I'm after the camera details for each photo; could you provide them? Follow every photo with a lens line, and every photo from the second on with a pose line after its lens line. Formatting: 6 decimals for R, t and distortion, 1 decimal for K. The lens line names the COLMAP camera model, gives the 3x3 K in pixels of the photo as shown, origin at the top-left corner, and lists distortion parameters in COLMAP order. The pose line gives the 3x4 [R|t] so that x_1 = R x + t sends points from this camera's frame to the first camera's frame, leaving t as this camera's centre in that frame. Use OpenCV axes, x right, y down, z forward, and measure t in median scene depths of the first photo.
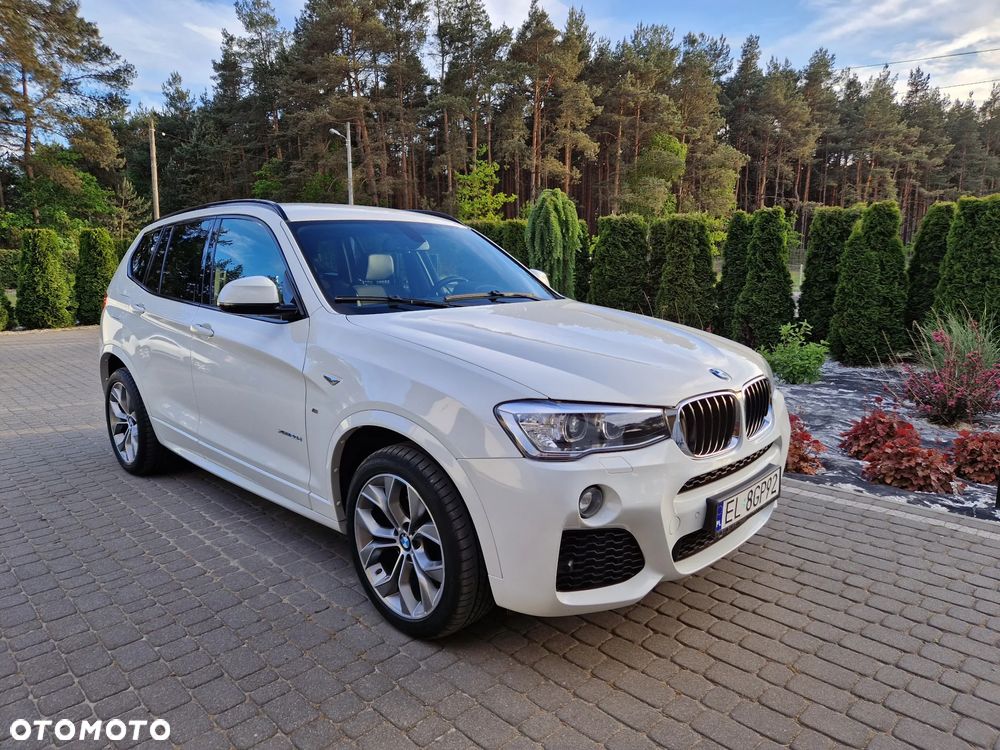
lens RADIAL K [[661.7, 0, 503.1], [0, 661.7, 375.8], [0, 0, 1]] dist [0.071177, -0.059503]
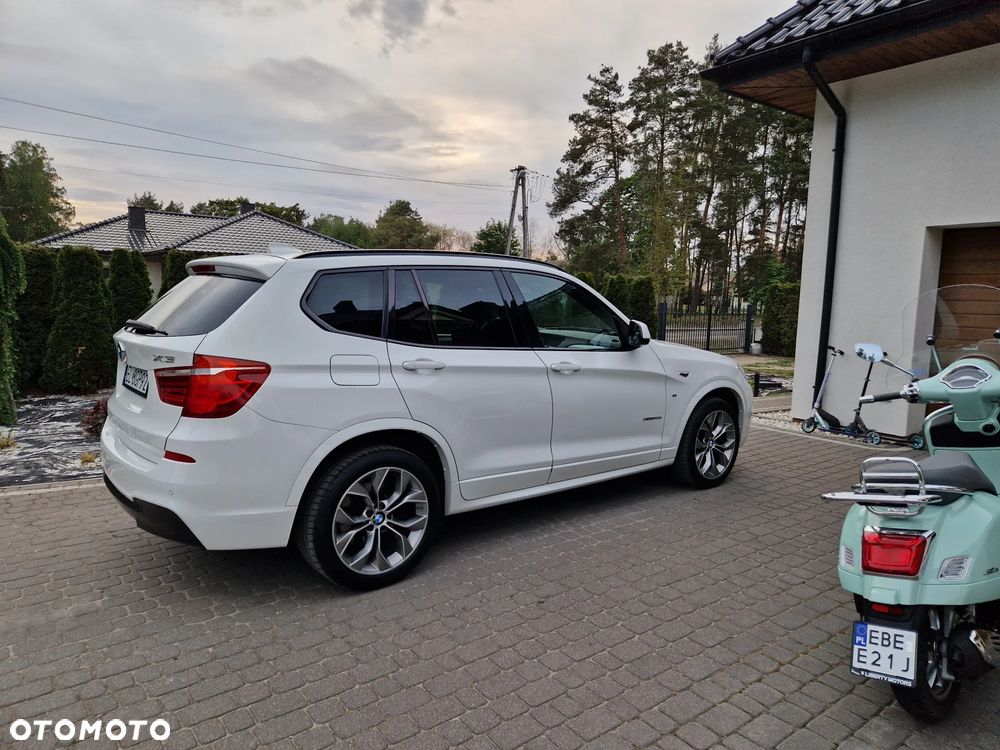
lens RADIAL K [[657.3, 0, 507.7], [0, 657.3, 371.0], [0, 0, 1]] dist [0.084330, -0.072242]
pose [[0.124659, -0.099692, 0.987179, -0.739964], [0.157137, 0.984366, 0.079566, -0.078544], [-0.979678, 0.145204, 0.138375, 0.428123]]
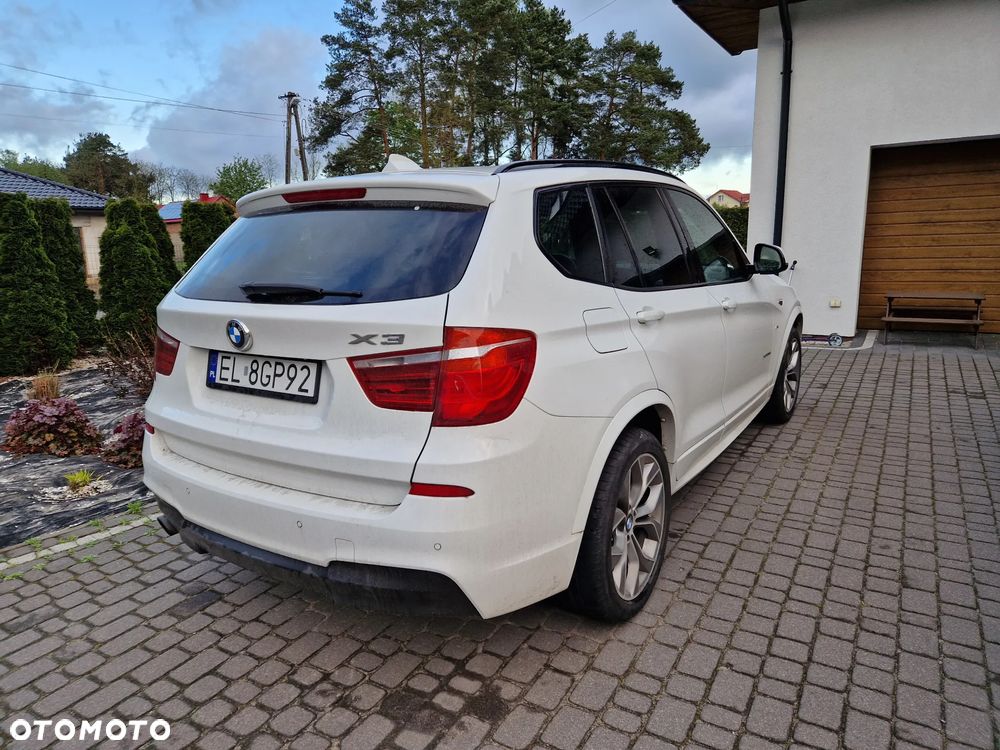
lens RADIAL K [[655.5, 0, 466.1], [0, 655.5, 395.3], [0, 0, 1]] dist [-0.023015, 0.000455]
pose [[-0.192188, -0.218823, 0.956651, -0.614884], [0.199416, 0.945777, 0.256398, -0.121887], [-0.960883, 0.240048, -0.138130, 0.688902]]
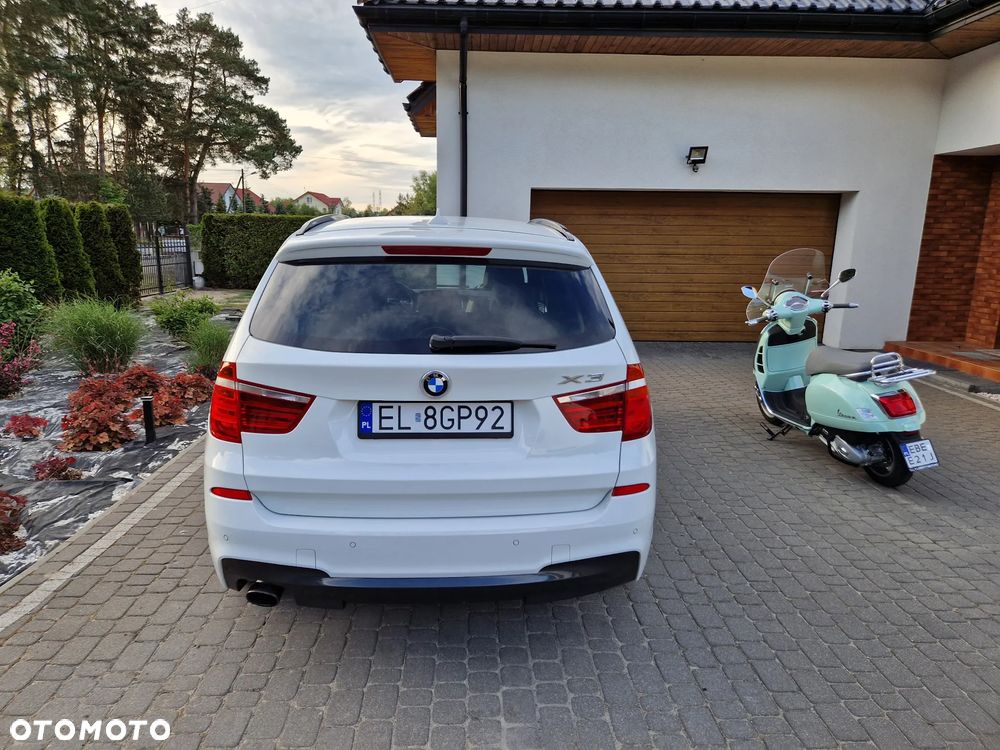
lens RADIAL K [[663.1, 0, 491.6], [0, 663.1, 375.1], [0, 0, 1]] dist [0.069095, -0.060345]
pose [[-0.737855, -0.147378, 0.658673, -0.544276], [0.106105, 0.938409, 0.328831, -0.193430], [-0.666567, 0.312518, -0.676772, 0.918299]]
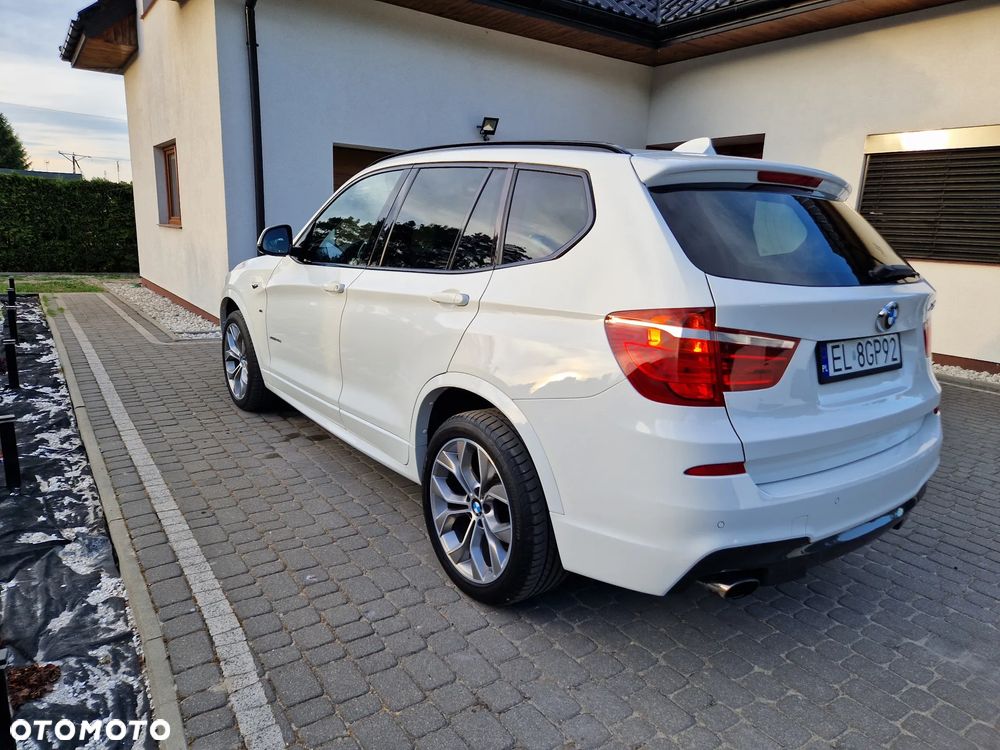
lens RADIAL K [[663.1, 0, 491.6], [0, 663.1, 375.1], [0, 0, 1]] dist [0.069095, -0.060345]
pose [[-0.985743, -0.071032, 0.152531, -0.210888], [-0.006998, 0.923044, 0.384631, -0.180555], [-0.168114, 0.378080, -0.910381, 1.033244]]
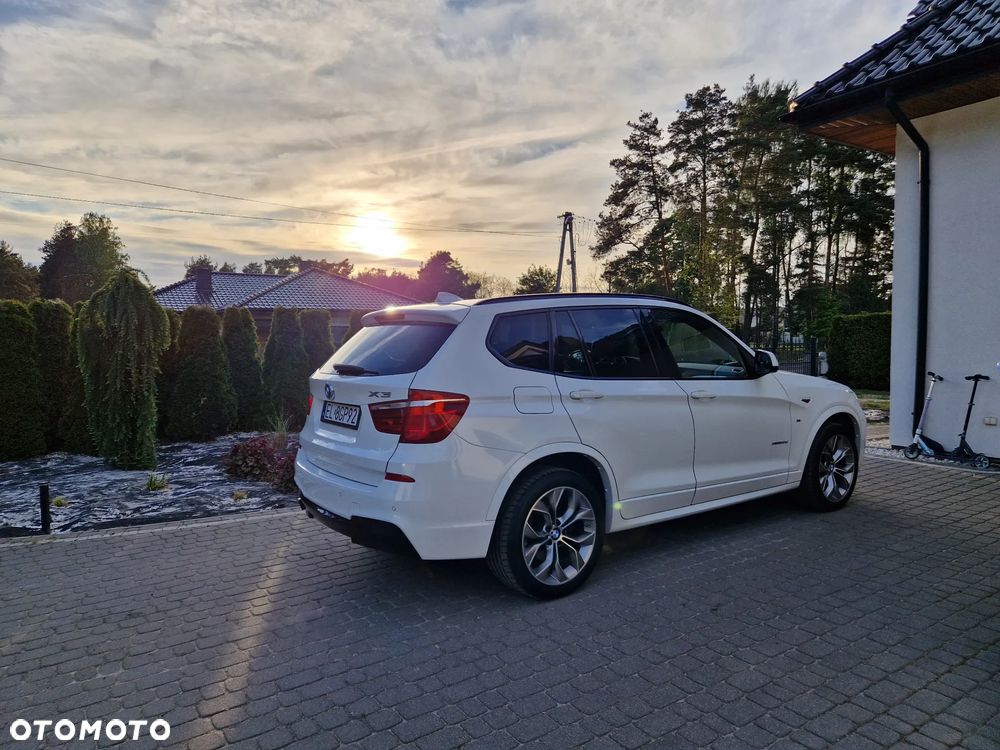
lens RADIAL K [[661.7, 0, 503.1], [0, 661.7, 375.8], [0, 0, 1]] dist [0.071177, -0.059503]
pose [[0.187313, -0.045208, 0.981260, -0.806803], [0.191678, 0.981420, 0.008625, -0.086163], [-0.963418, 0.186471, 0.192498, 0.508923]]
